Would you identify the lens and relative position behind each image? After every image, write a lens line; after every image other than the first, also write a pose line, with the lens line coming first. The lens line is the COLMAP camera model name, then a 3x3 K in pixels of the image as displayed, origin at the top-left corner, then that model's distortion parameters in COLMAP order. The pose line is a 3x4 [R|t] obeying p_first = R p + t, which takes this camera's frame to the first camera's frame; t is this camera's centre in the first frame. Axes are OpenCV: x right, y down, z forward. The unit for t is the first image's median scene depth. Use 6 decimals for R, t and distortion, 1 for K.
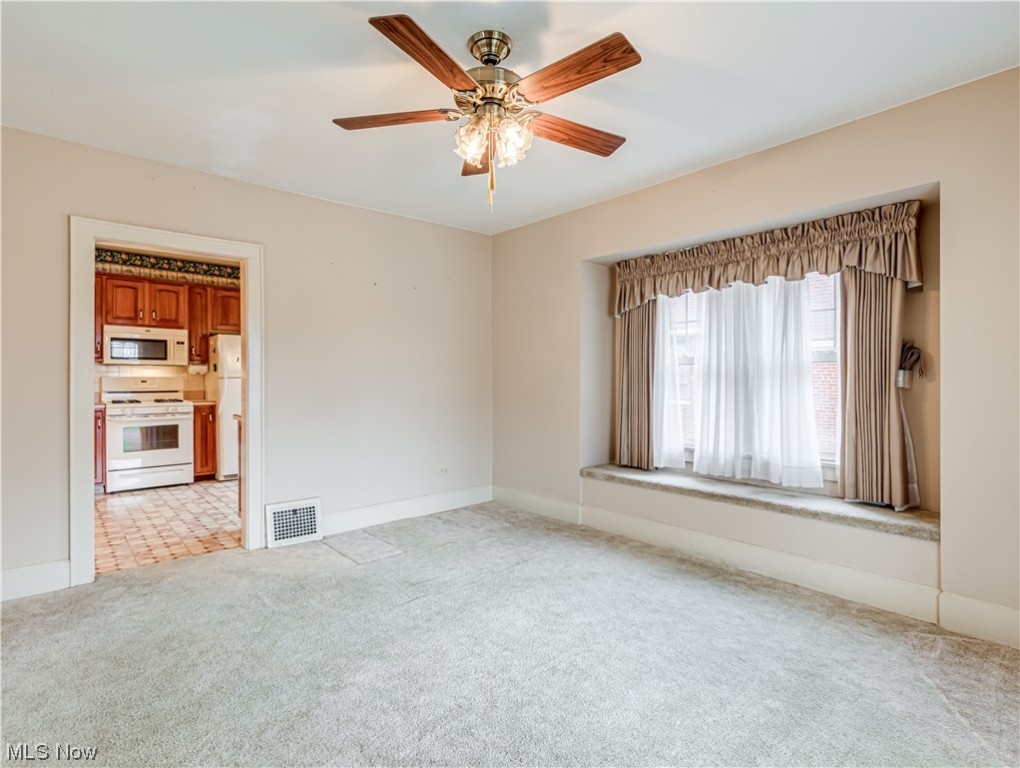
lens RADIAL K [[520.5, 0, 515.2], [0, 520.5, 380.8], [0, 0, 1]] dist [0.004859, 0.000199]
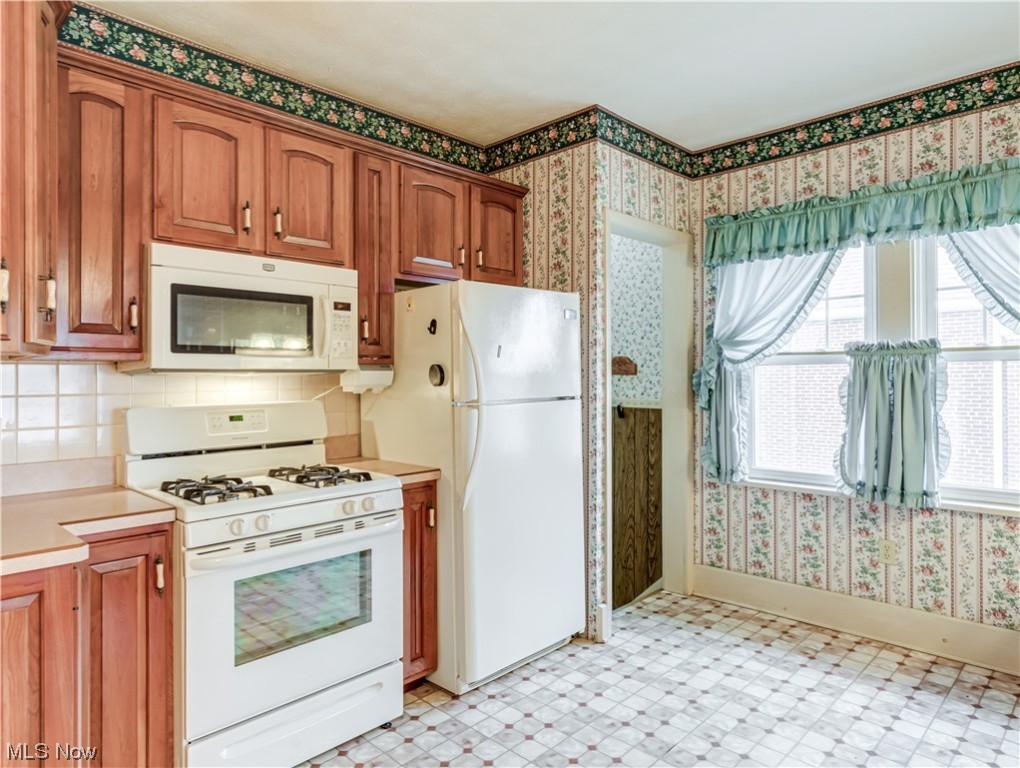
lens RADIAL K [[627.0, 0, 501.7], [0, 627.0, 370.3], [0, 0, 1]] dist [0.011004, 0.002328]
pose [[0.998037, -0.014310, 0.060970, -0.574107], [0.015380, 0.999735, -0.017106, -0.021200], [-0.060709, 0.018010, 0.997993, 0.586679]]
